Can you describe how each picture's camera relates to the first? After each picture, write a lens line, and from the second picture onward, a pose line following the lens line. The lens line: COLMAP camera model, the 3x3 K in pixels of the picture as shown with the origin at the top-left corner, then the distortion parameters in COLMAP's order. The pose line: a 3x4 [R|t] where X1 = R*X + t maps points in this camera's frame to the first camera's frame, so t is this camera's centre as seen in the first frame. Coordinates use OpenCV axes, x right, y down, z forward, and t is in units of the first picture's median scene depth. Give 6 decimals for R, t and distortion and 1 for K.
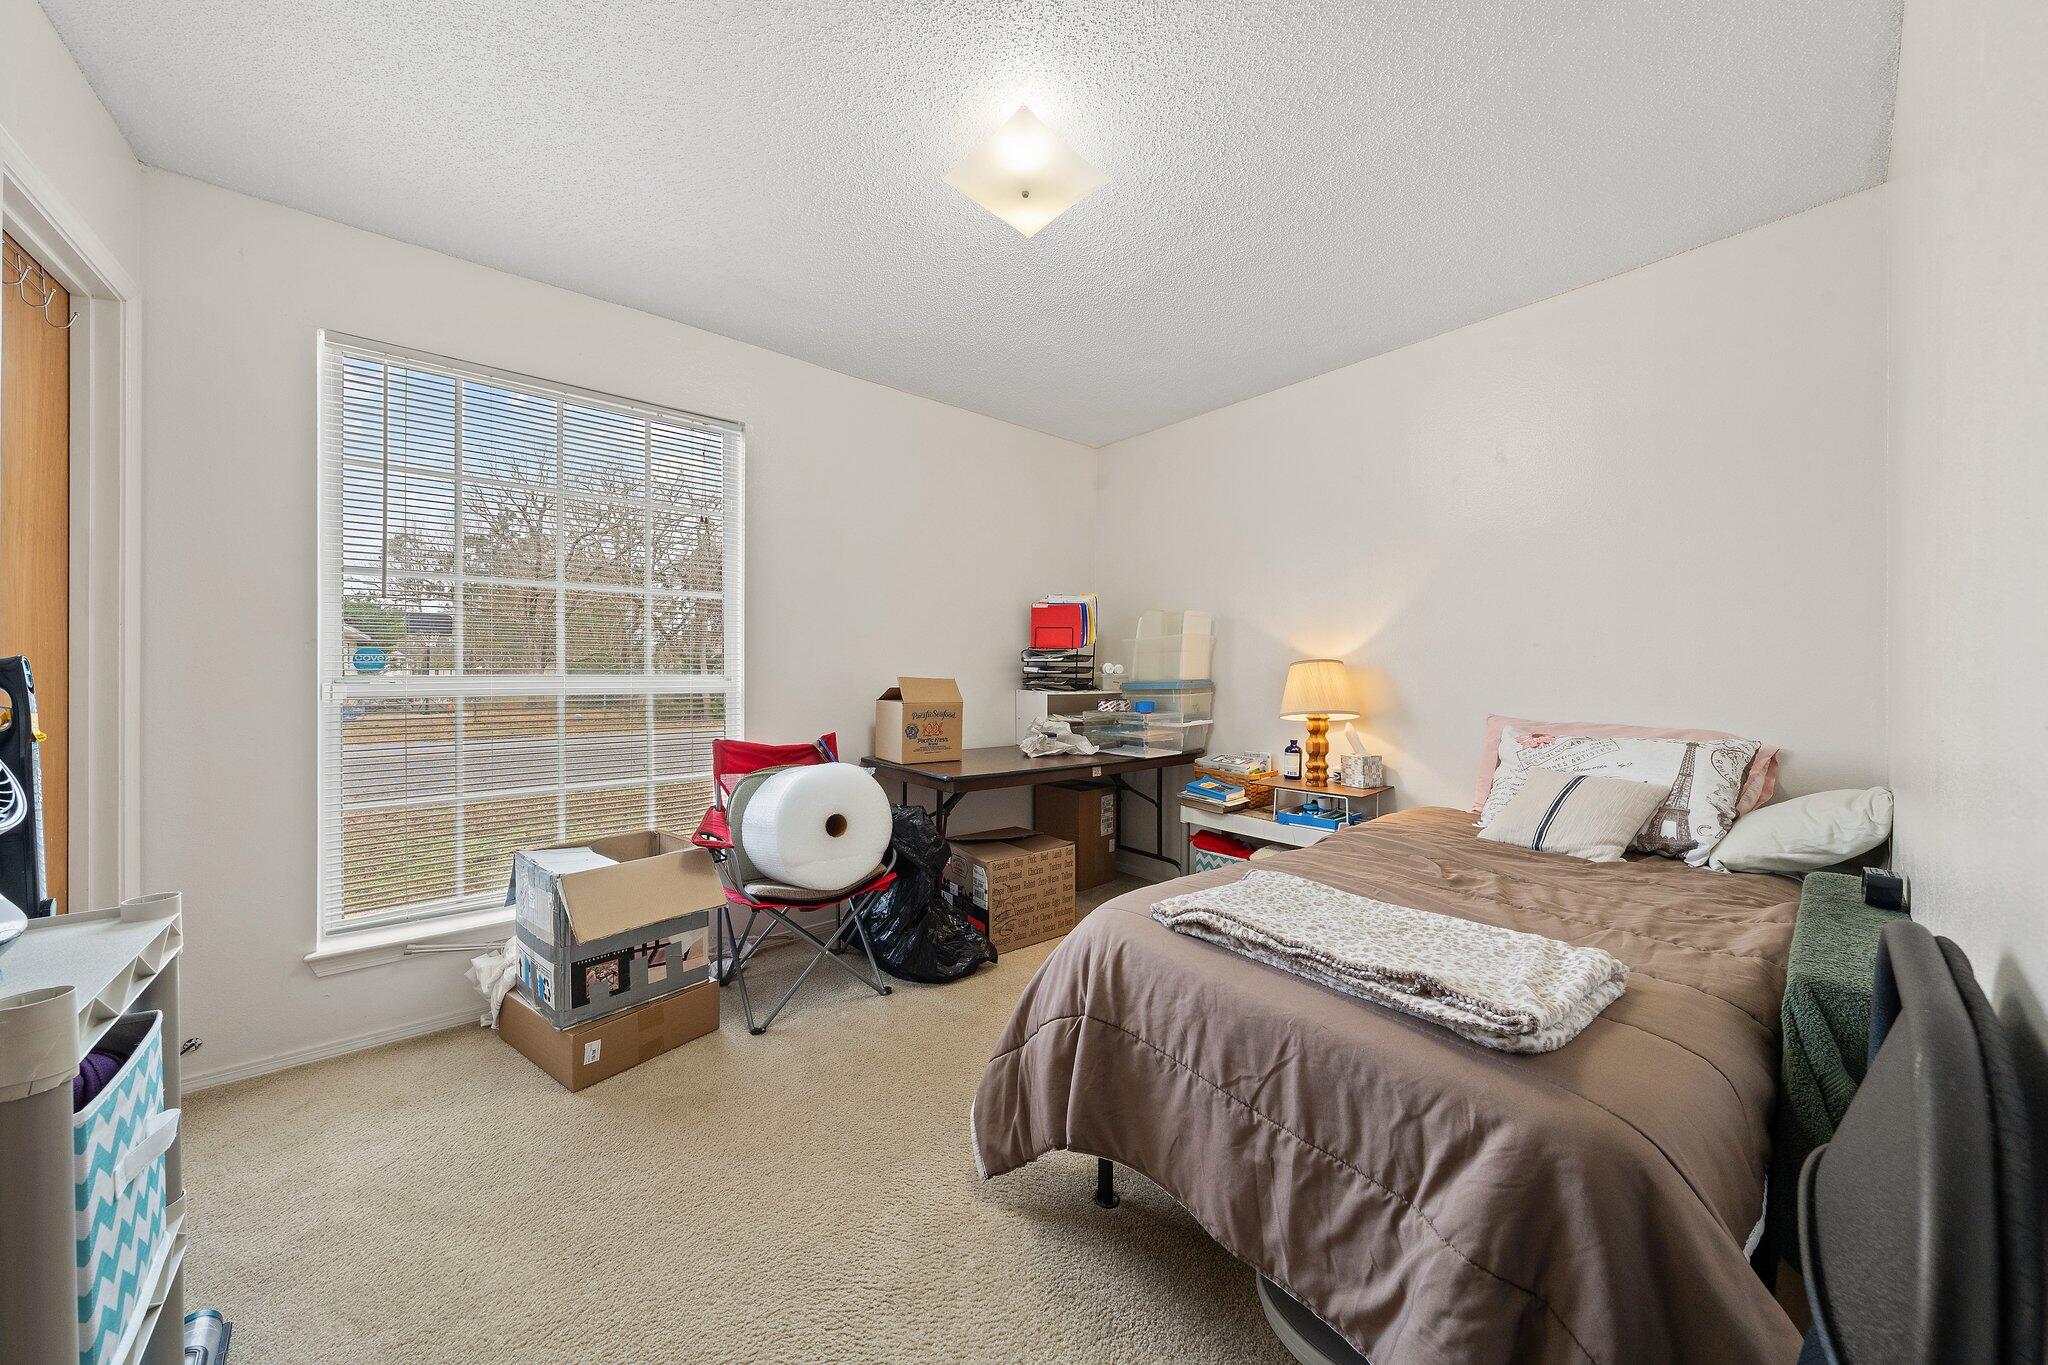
lens RADIAL K [[691.1, 0, 1030.9], [0, 691.1, 674.5], [0, 0, 1]] dist [-0.005405, 0.000987]
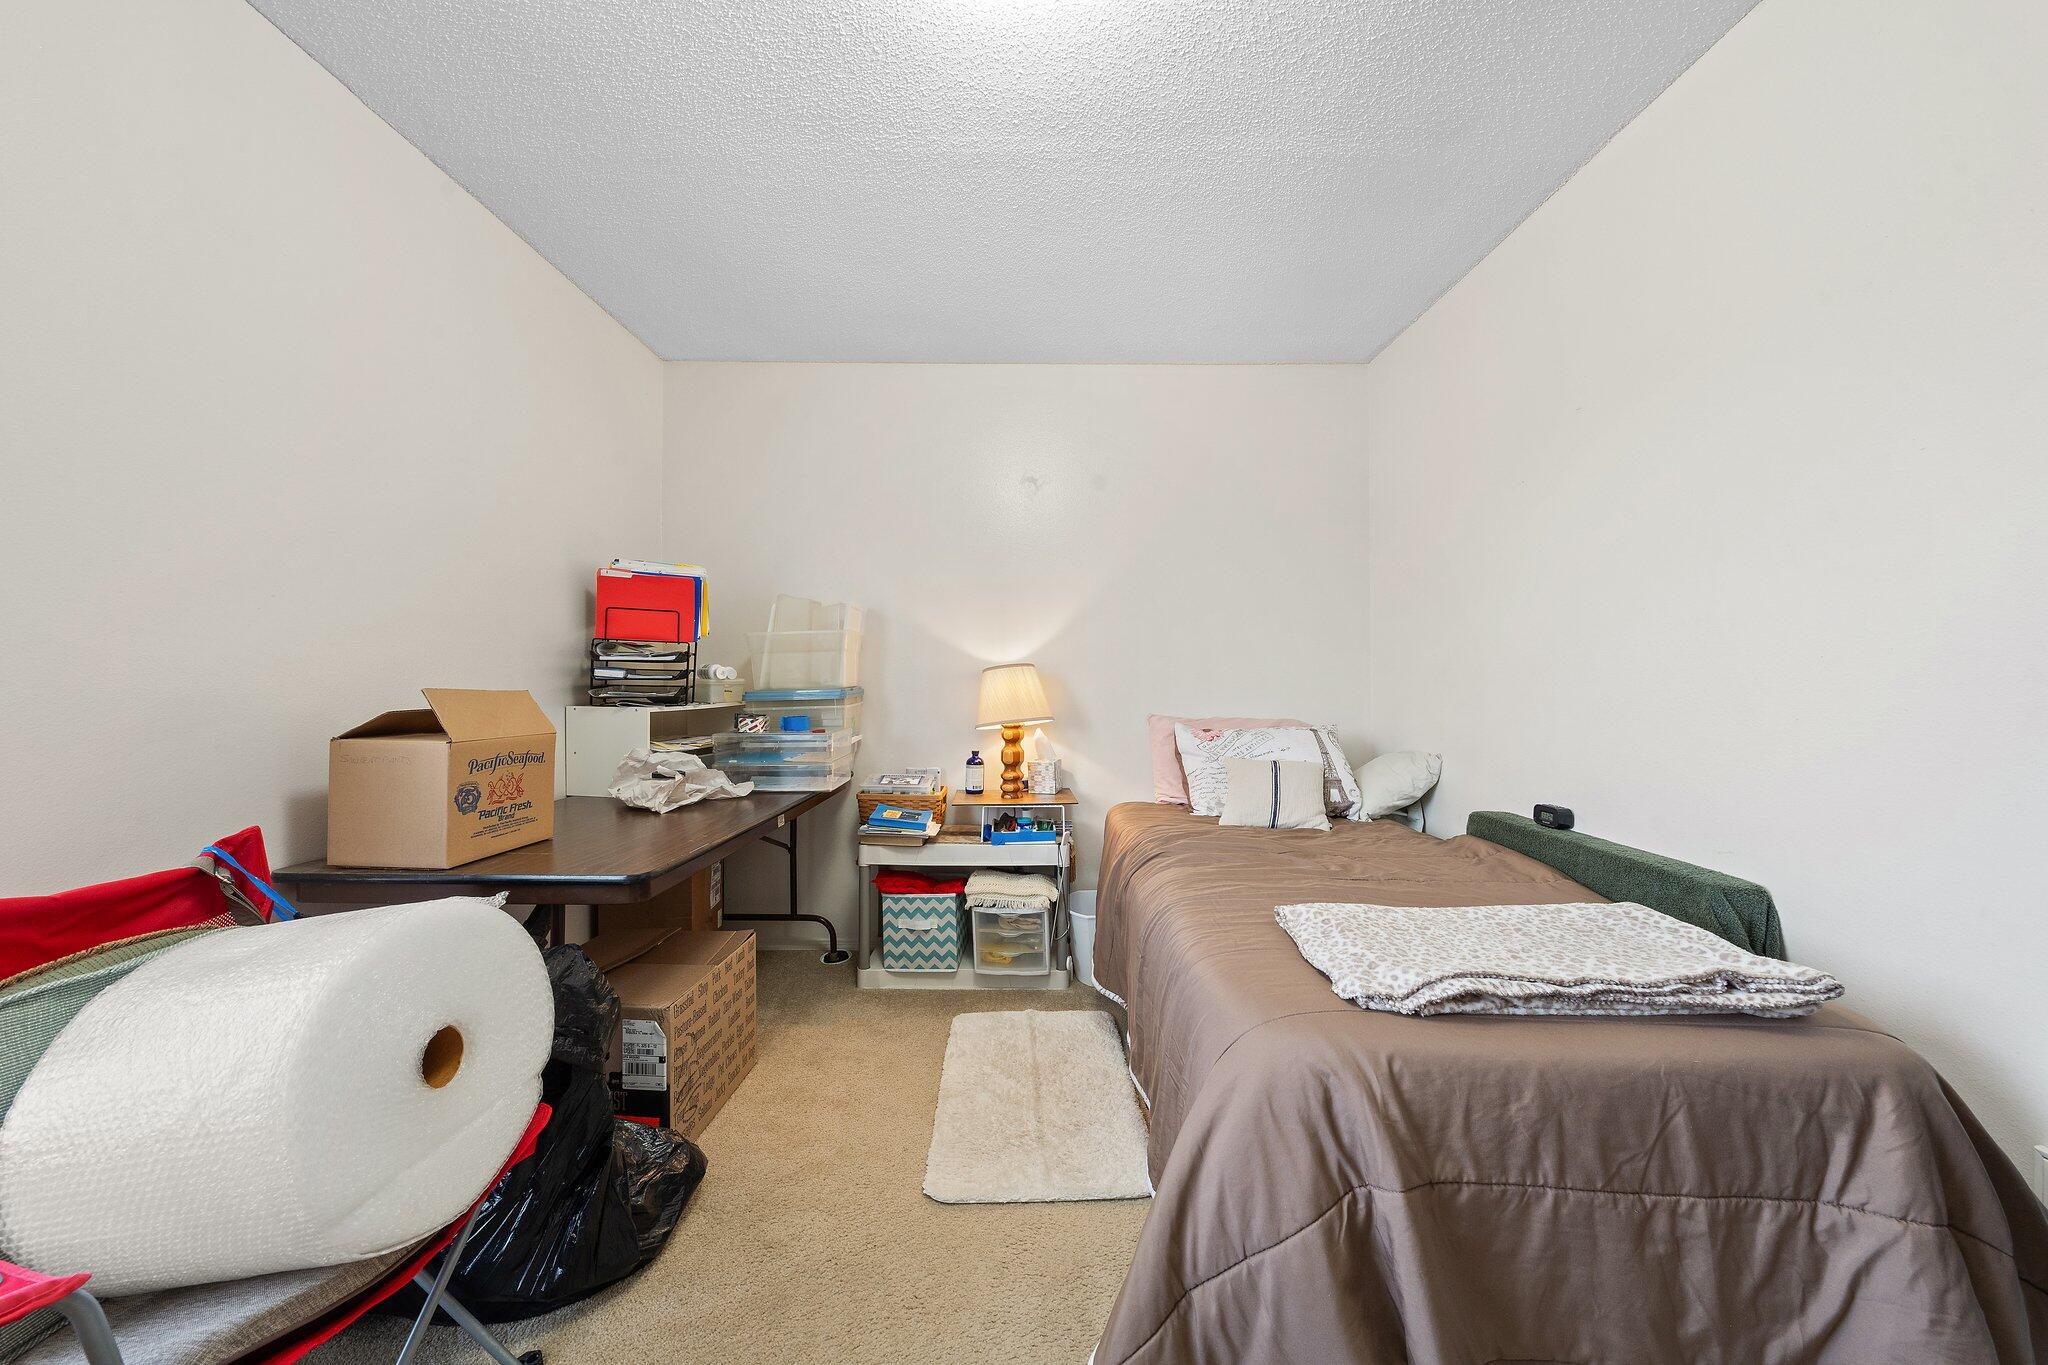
lens RADIAL K [[691.1, 0, 1021.8], [0, 691.1, 676.0], [0, 0, 1]] dist [-0.005405, 0.000987]
pose [[0.639969, -0.000440, 0.768401, -0.444219], [0.002787, 0.999995, -0.001748, -0.004408], [-0.768396, 0.003260, 0.639967, 0.566582]]
